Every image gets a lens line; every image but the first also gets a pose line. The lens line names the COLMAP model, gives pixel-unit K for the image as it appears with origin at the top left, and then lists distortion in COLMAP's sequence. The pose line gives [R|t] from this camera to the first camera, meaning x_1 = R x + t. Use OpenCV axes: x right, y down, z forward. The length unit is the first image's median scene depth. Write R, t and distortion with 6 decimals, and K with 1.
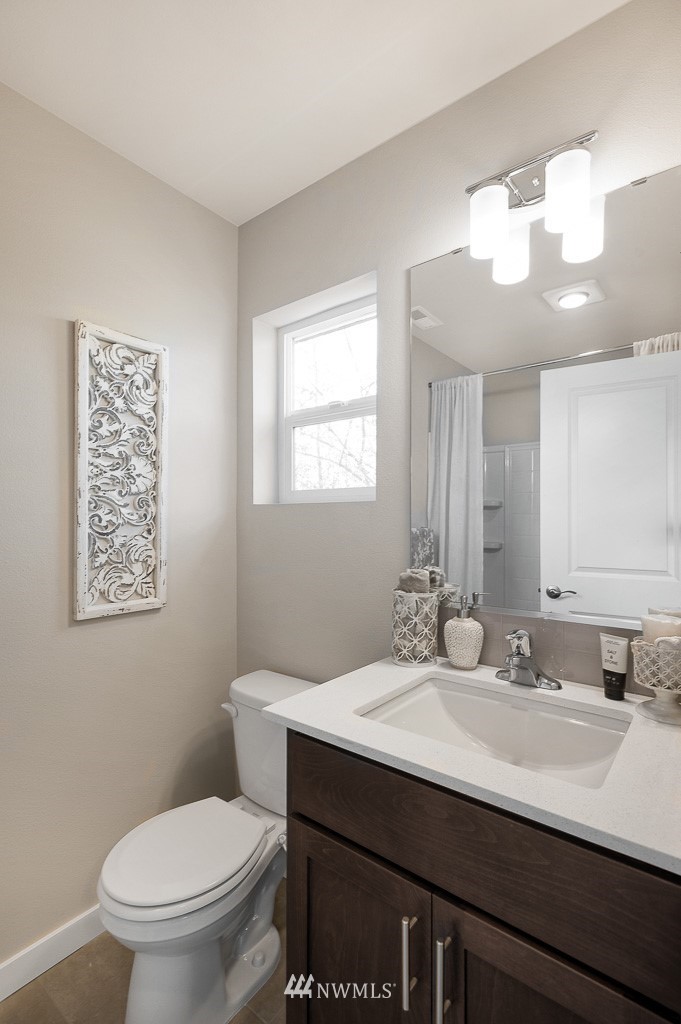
lens RADIAL K [[481.0, 0, 331.2], [0, 481.0, 517.1], [0, 0, 1]] dist [0.019156, -0.004377]
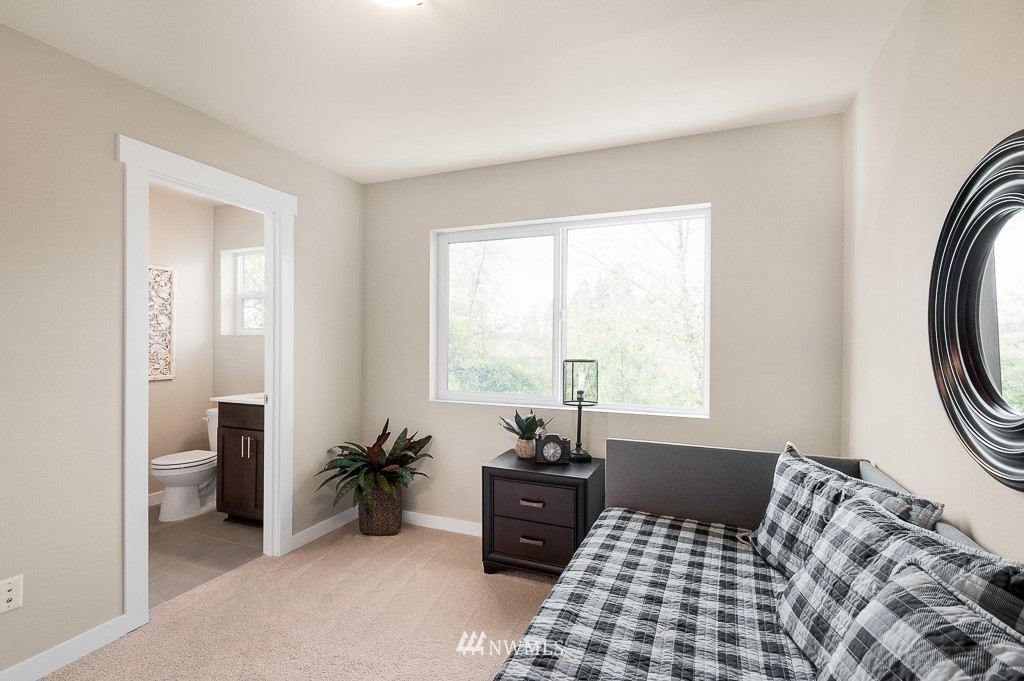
lens RADIAL K [[481.0, 0, 509.2], [0, 481.0, 337.7], [0, 0, 1]] dist [0.019156, -0.004377]
pose [[0.959765, 0.000905, 0.280801, 0.499112], [-0.000299, 0.999998, -0.002203, -0.008230], [-0.280803, 0.002030, 0.959763, -1.550019]]
